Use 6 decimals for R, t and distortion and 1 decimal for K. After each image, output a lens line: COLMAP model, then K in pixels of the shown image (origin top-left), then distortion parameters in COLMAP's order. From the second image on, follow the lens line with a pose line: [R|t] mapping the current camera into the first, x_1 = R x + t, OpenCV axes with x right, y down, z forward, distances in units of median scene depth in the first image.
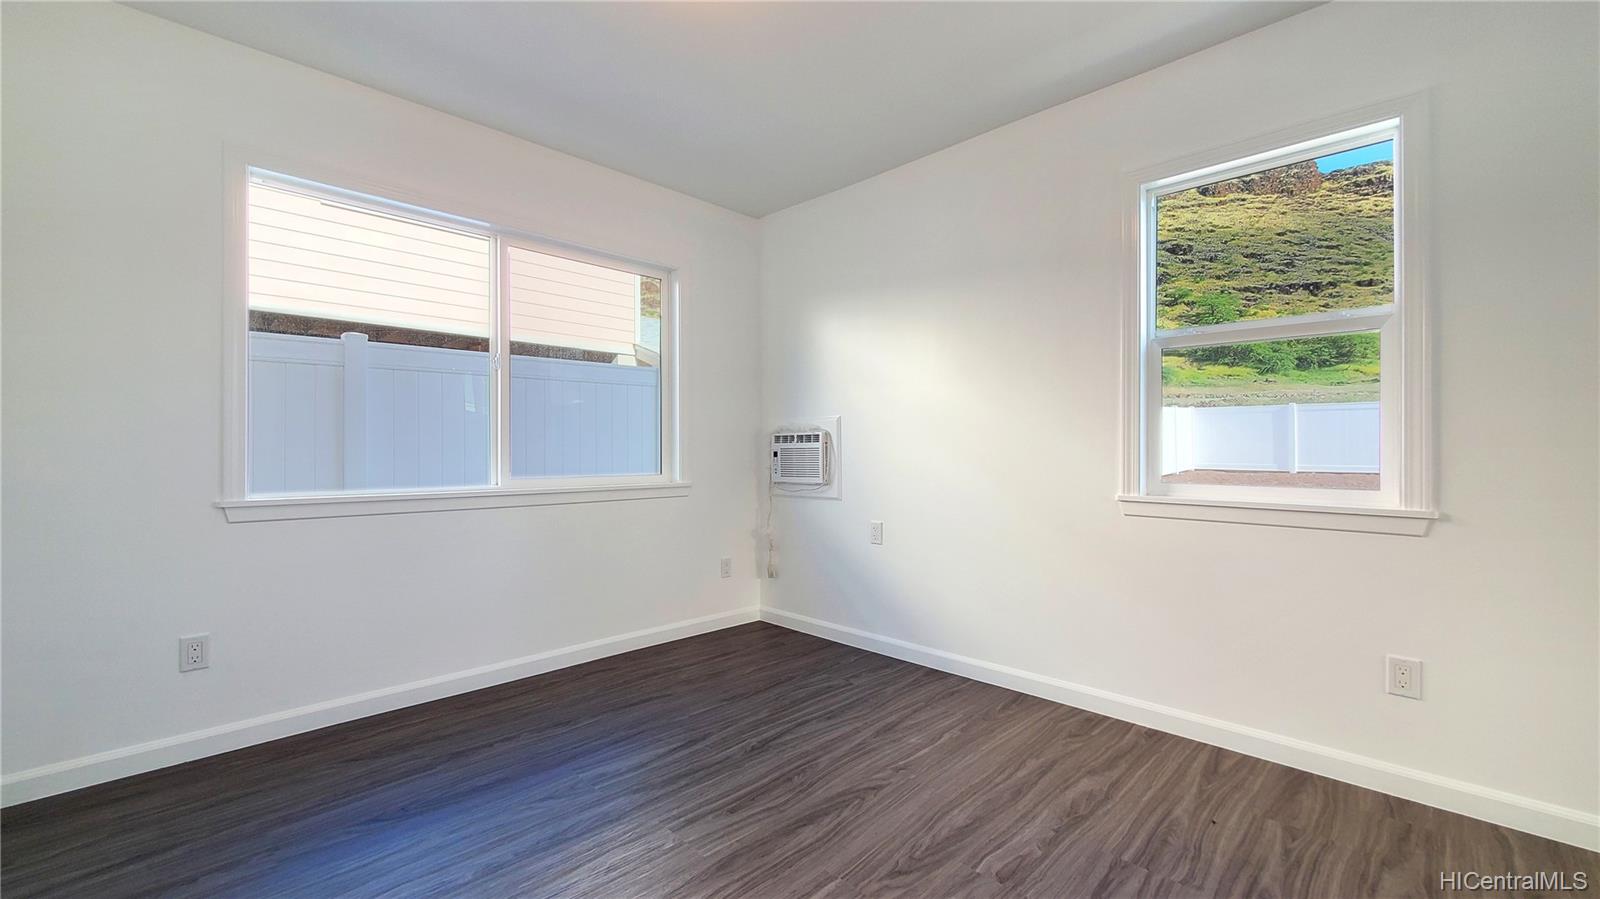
lens RADIAL K [[662.9, 0, 800.0], [0, 662.9, 449.5], [0, 0, 1]] dist [0.009780, -0.000179]
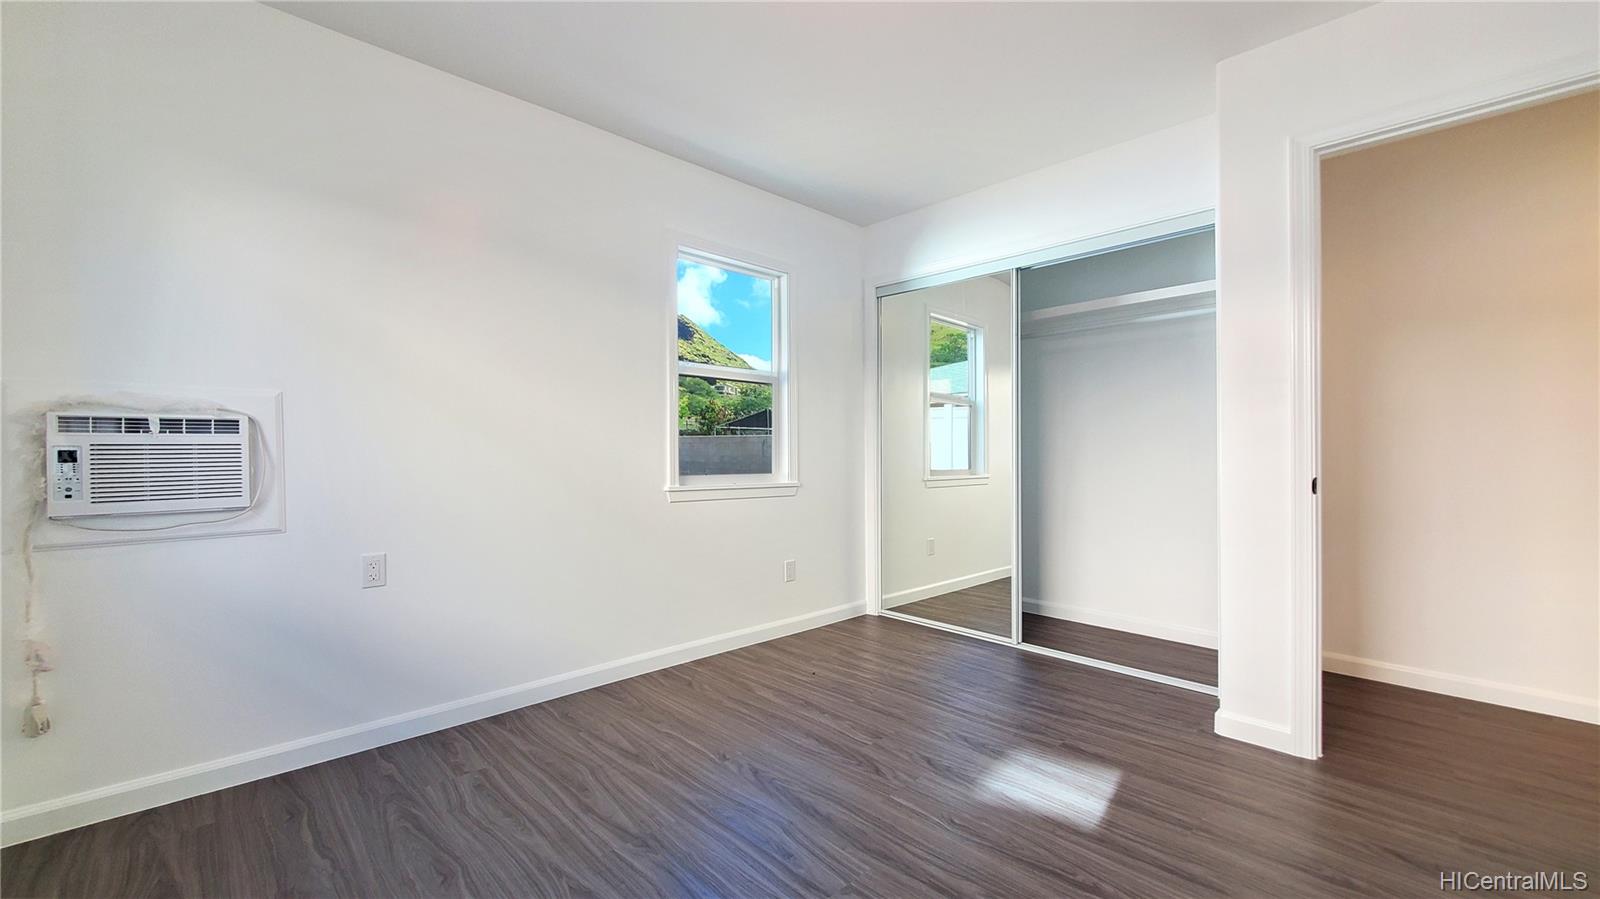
lens RADIAL K [[662.9, 0, 800.0], [0, 662.9, 449.5], [0, 0, 1]] dist [0.009780, -0.000179]
pose [[-0.010875, 0.007571, 0.999912, -0.762623], [-0.001903, 0.999969, -0.007592, 0.007446], [-0.999939, -0.001986, -0.010861, 0.764789]]
